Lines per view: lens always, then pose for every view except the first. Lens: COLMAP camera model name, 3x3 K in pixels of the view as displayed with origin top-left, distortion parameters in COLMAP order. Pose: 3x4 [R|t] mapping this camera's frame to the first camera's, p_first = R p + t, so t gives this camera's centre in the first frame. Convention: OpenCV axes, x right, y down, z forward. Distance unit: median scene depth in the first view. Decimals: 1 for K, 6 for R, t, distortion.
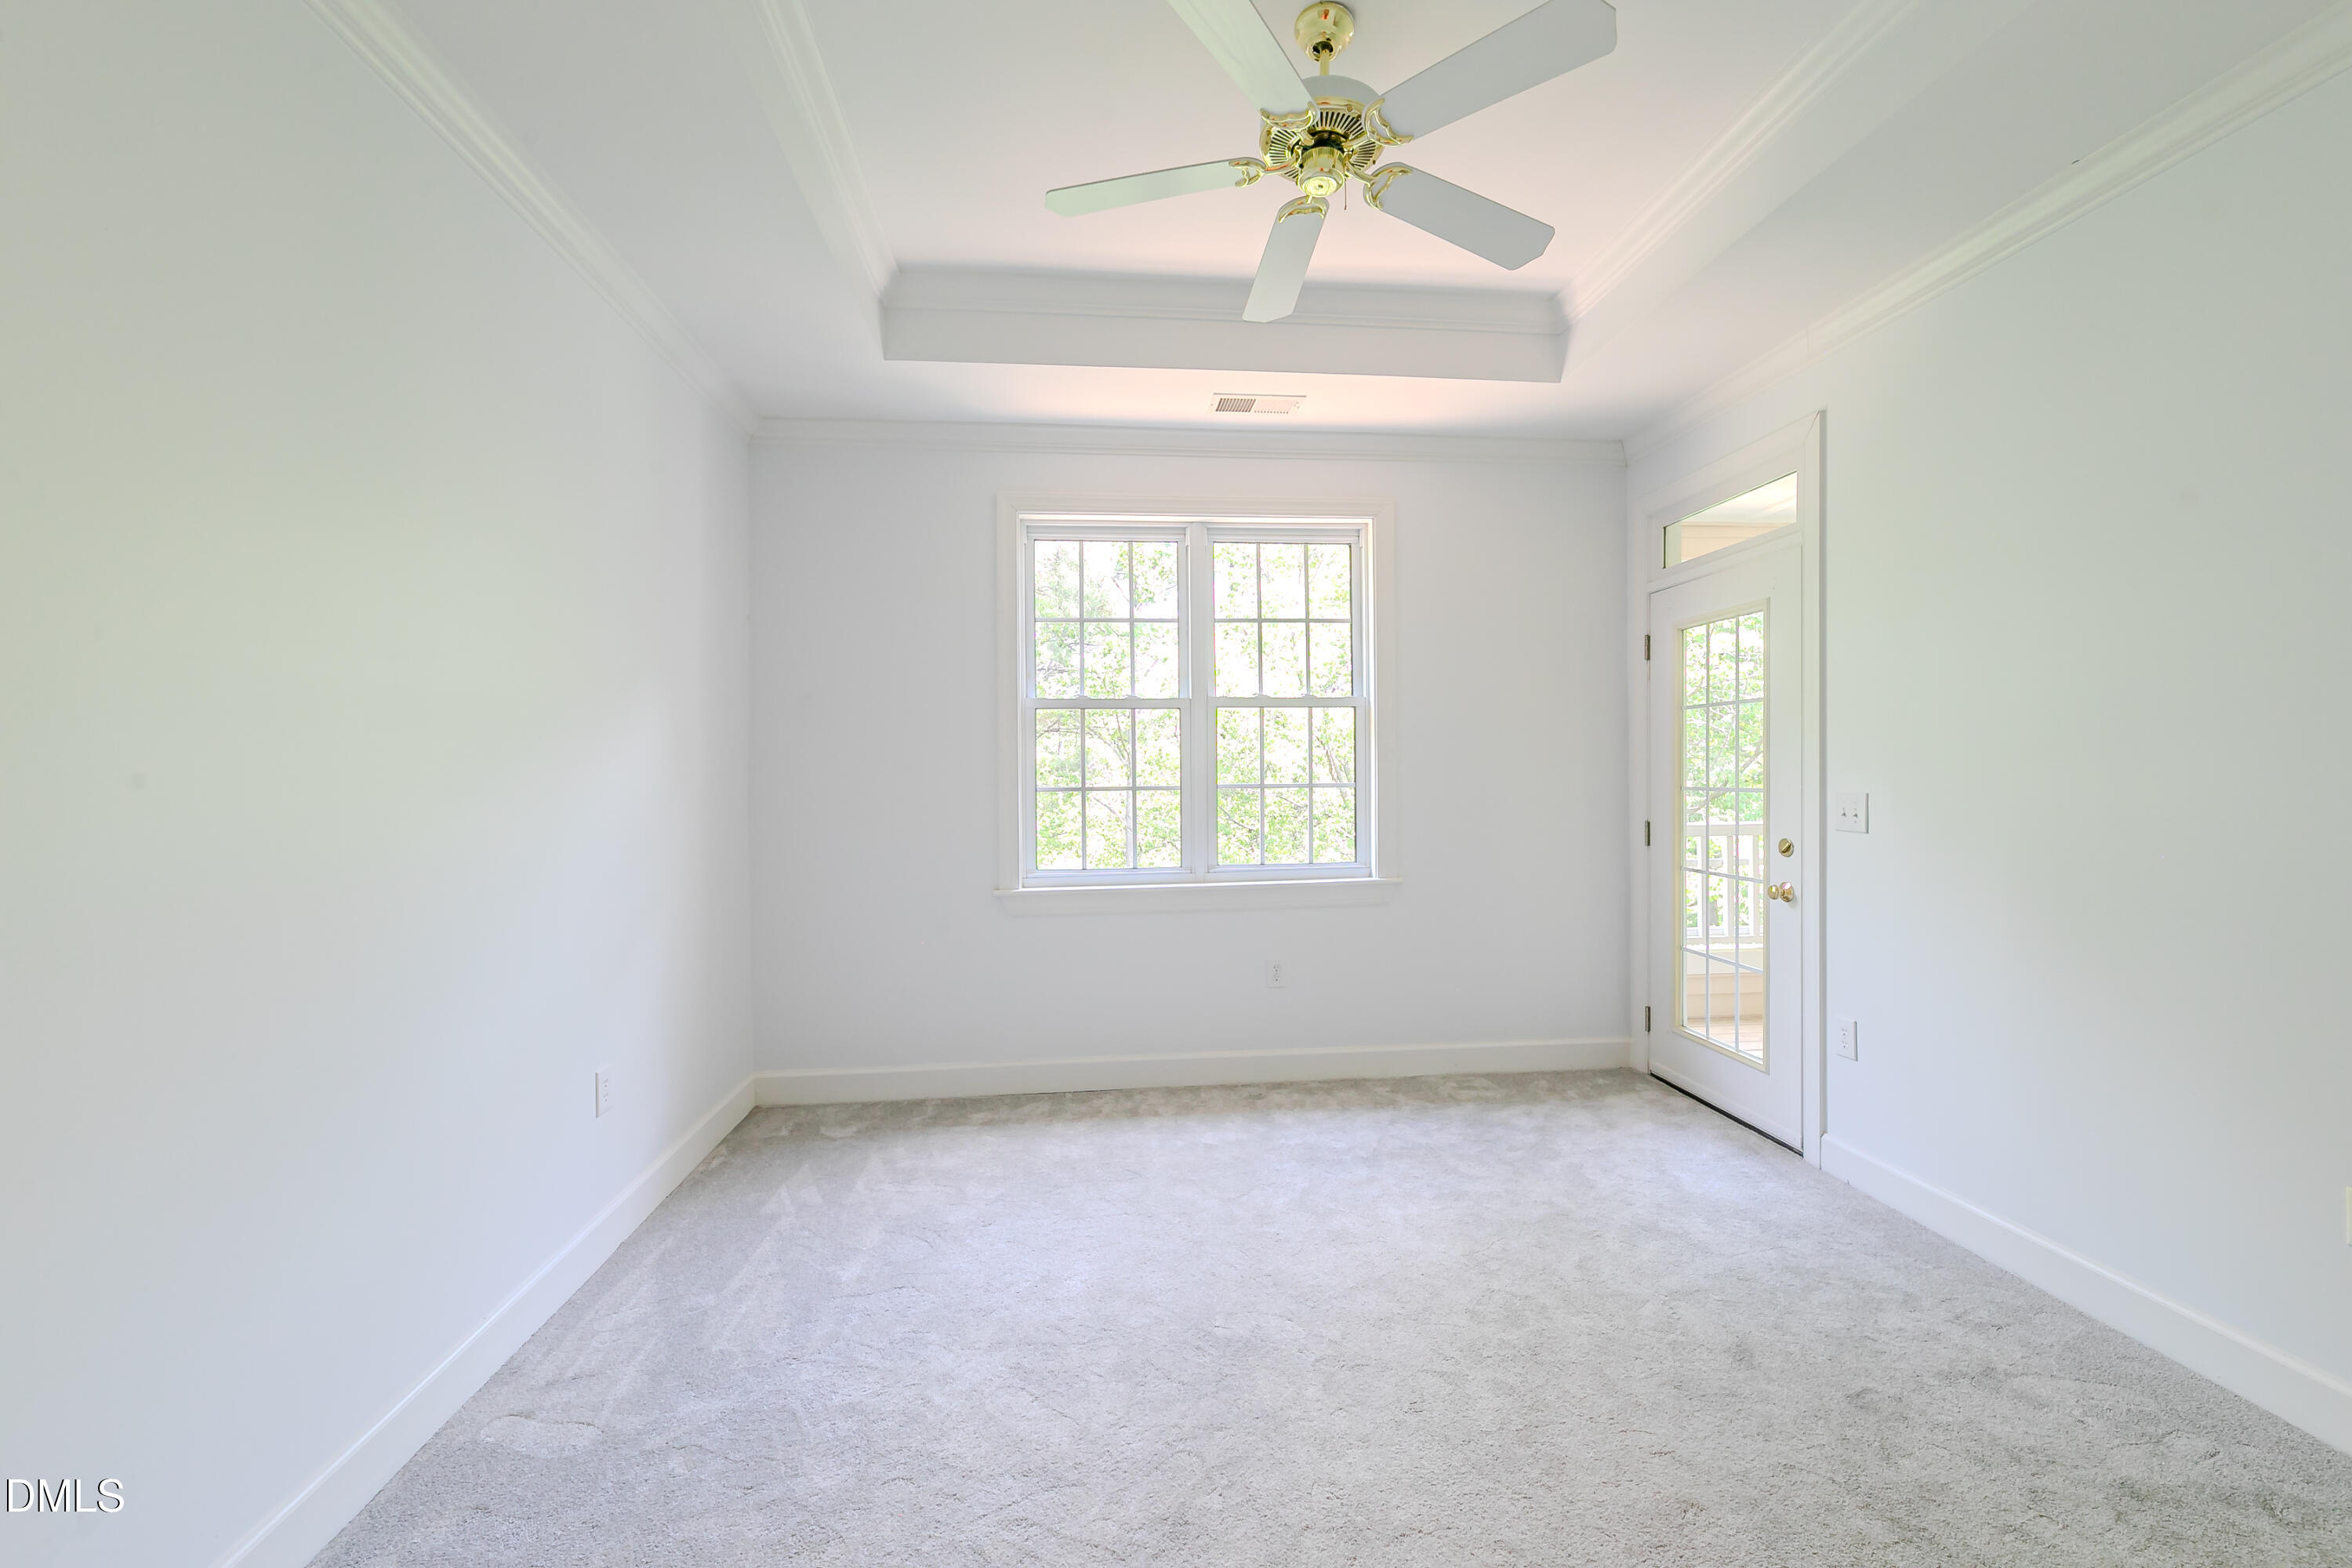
lens RADIAL K [[945.4, 0, 1163.7], [0, 945.4, 786.3], [0, 0, 1]] dist [0.001539, -0.002868]
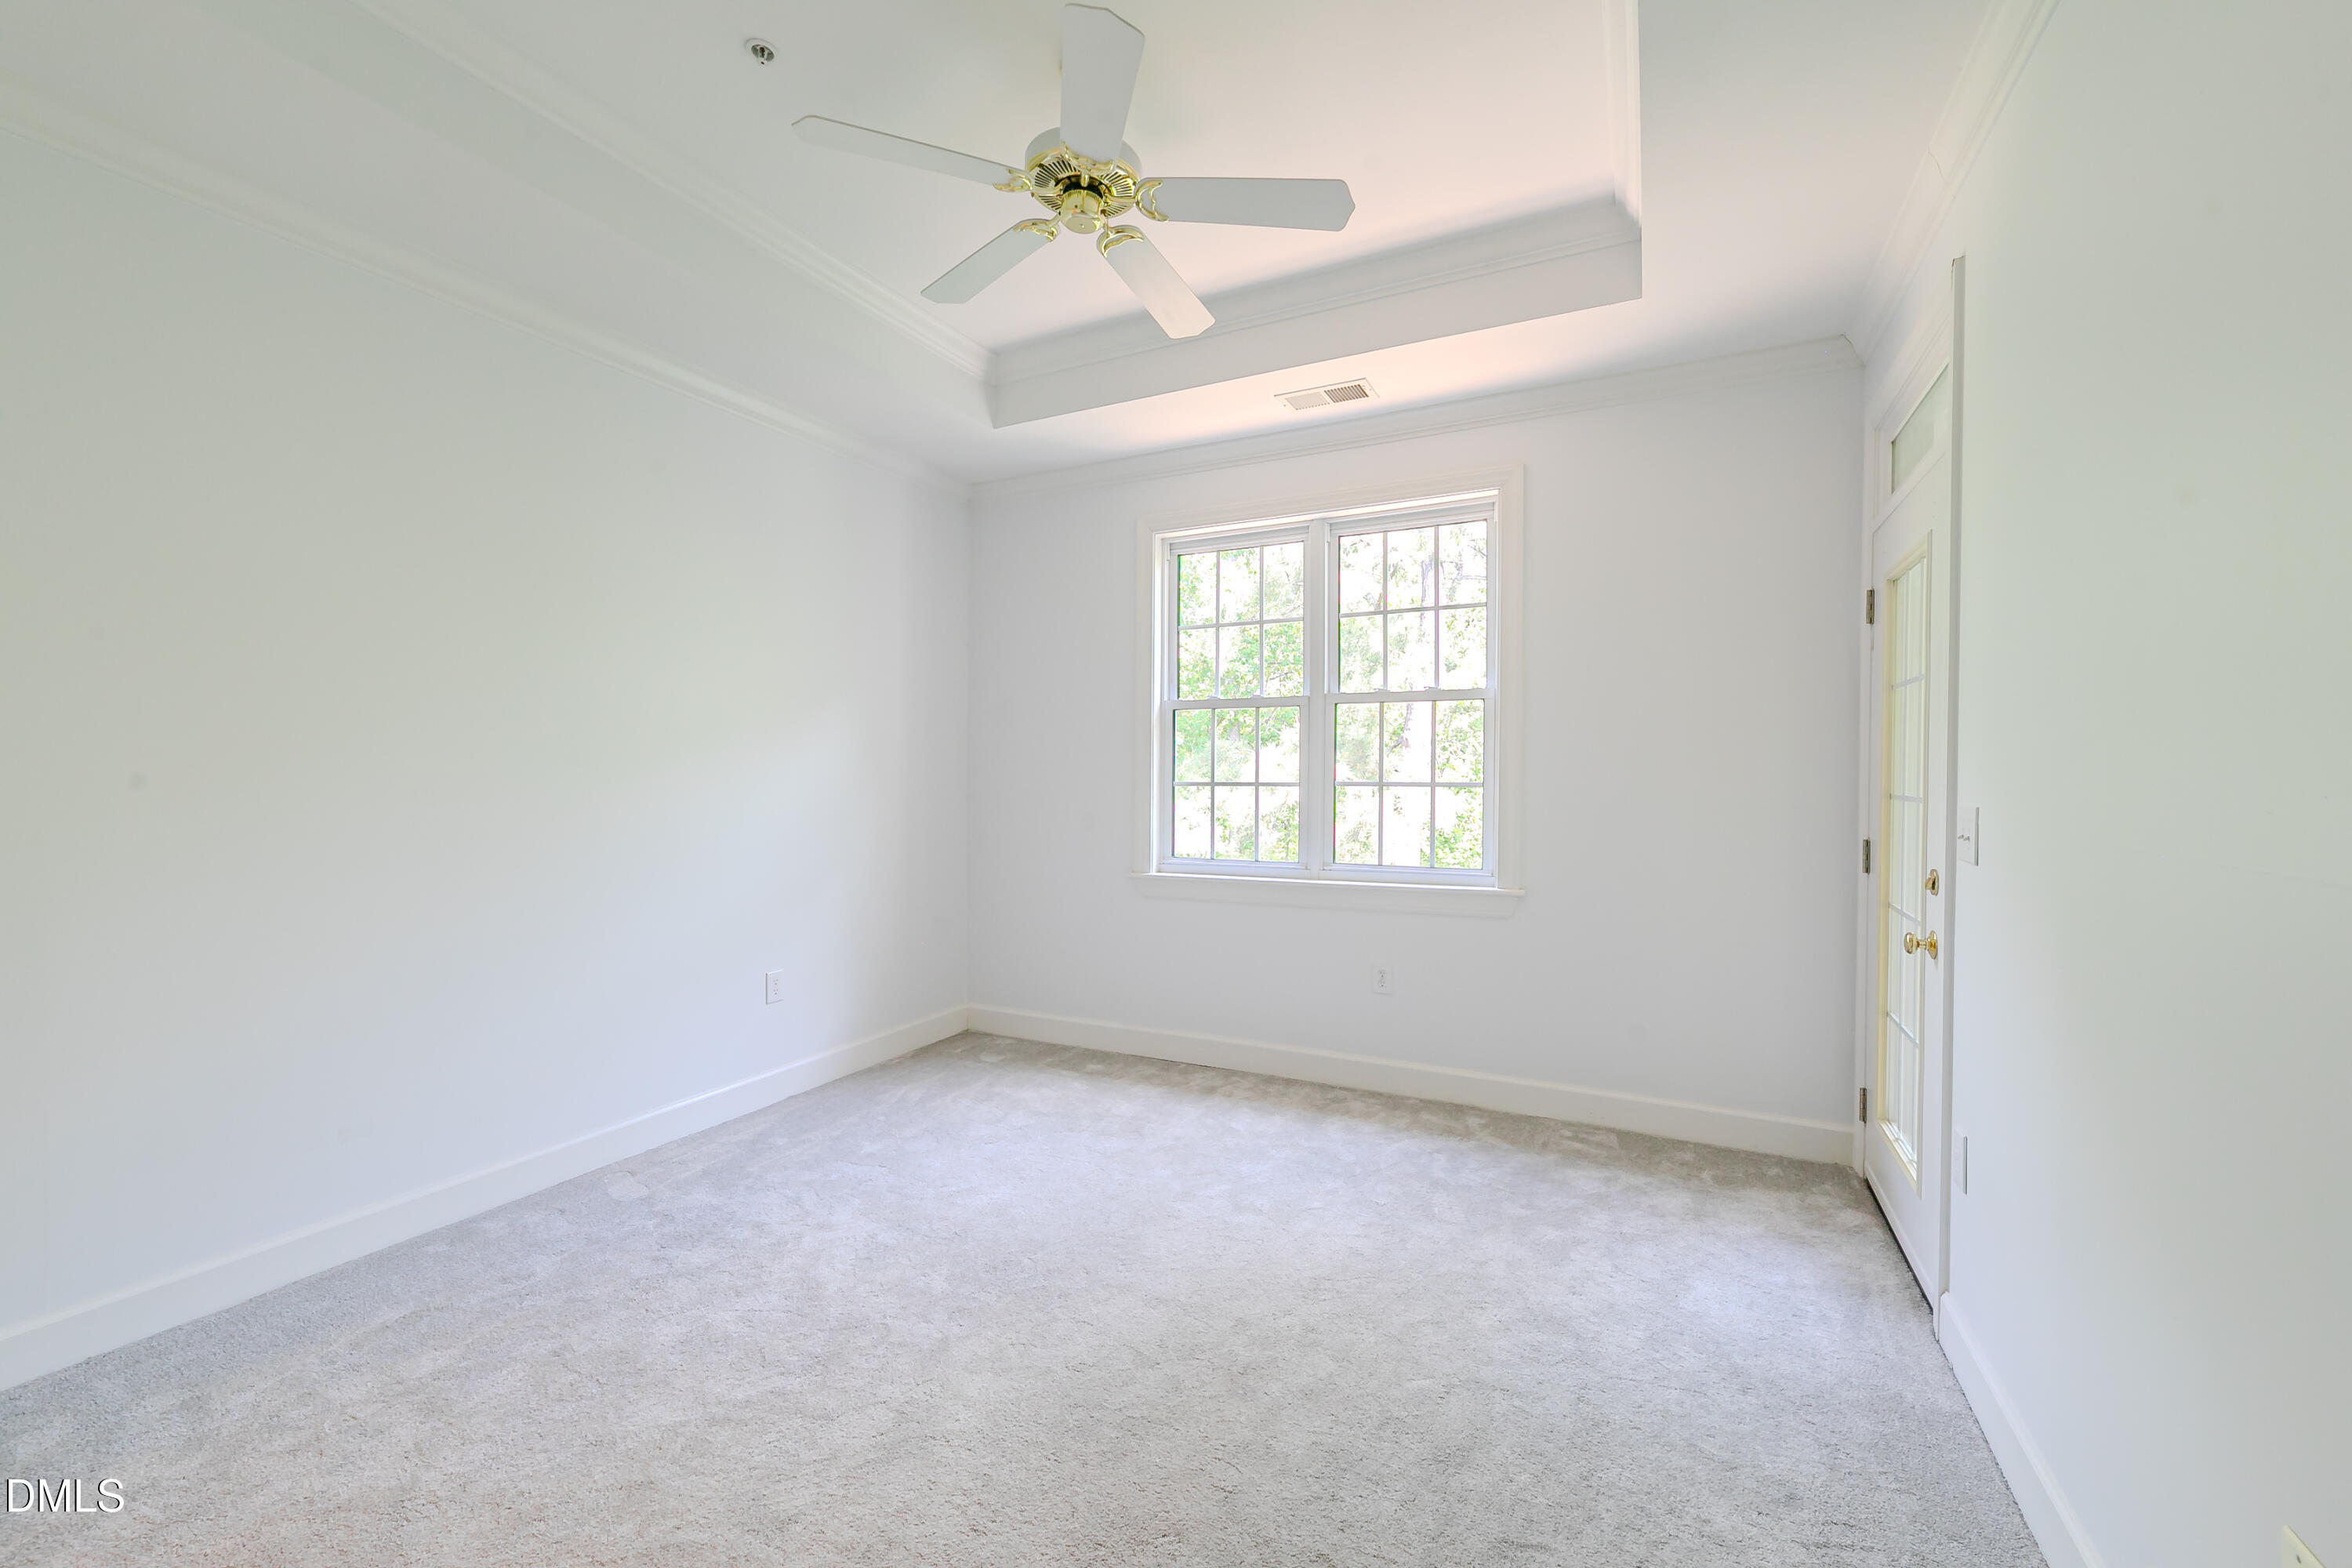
lens RADIAL K [[945.4, 0, 1183.2], [0, 945.4, 788.3], [0, 0, 1]] dist [0.001539, -0.002868]
pose [[0.842090, 0.018957, -0.539004, 0.499550], [-0.014980, 0.999819, 0.011762, -0.004754], [0.539130, -0.001831, 0.842221, 0.089739]]
